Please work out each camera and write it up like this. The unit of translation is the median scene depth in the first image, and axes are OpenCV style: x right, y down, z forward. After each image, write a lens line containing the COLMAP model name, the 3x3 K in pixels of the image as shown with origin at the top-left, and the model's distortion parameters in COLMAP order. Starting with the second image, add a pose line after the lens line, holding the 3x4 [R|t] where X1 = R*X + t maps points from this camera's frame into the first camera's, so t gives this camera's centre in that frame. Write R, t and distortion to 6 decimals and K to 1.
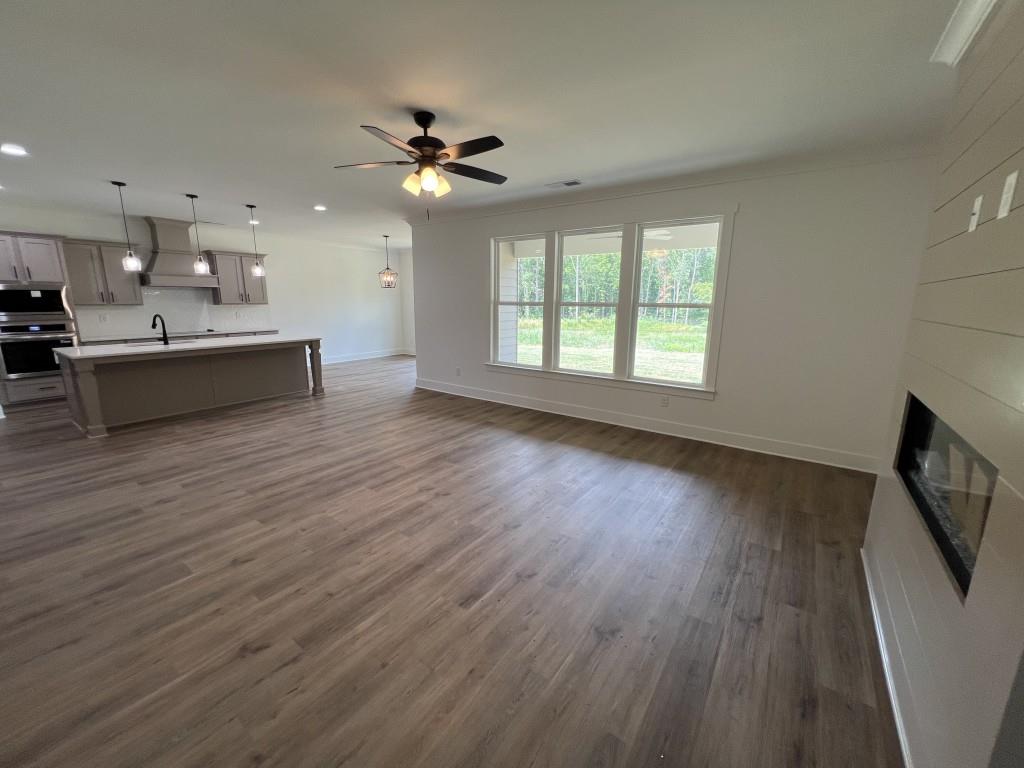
lens RADIAL K [[406.5, 0, 510.4], [0, 406.5, 381.4], [0, 0, 1]] dist [0.000094, -0.000065]
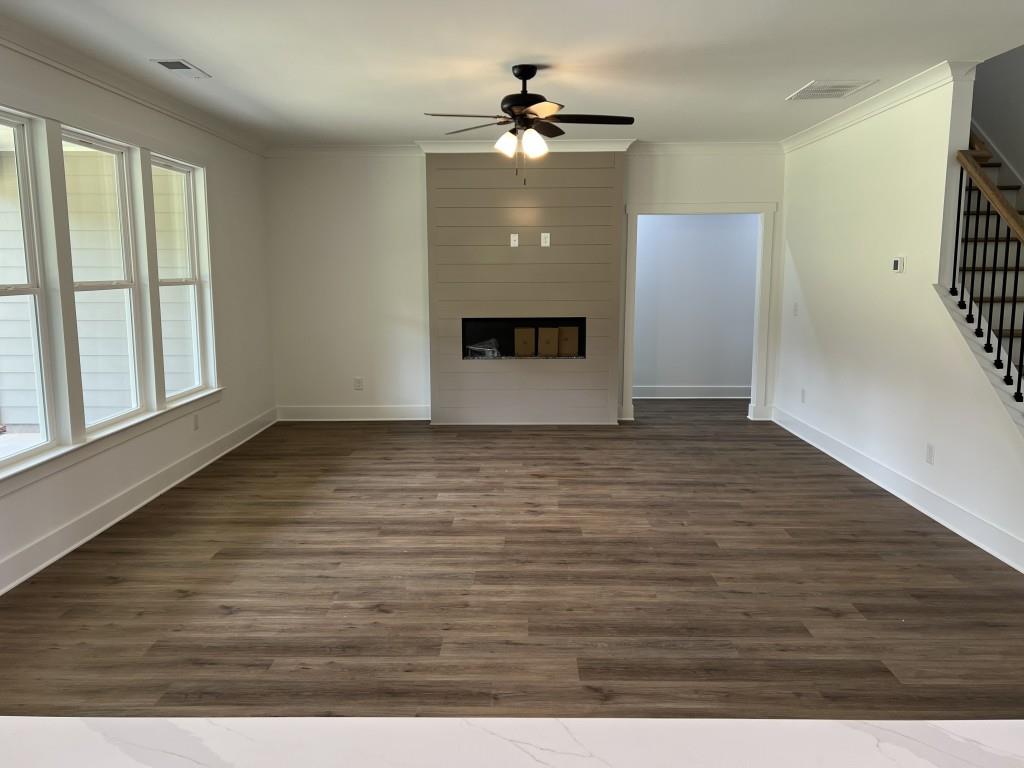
lens RADIAL K [[785.2, 0, 515.4], [0, 785.2, 382.3], [0, 0, 1]] dist [-0.002734, 0.001836]
pose [[-0.577262, -0.122804, 0.807272, -1.373955], [0.164594, 0.950835, 0.262340, -0.376459], [-0.799798, 0.284311, -0.528668, 1.755609]]
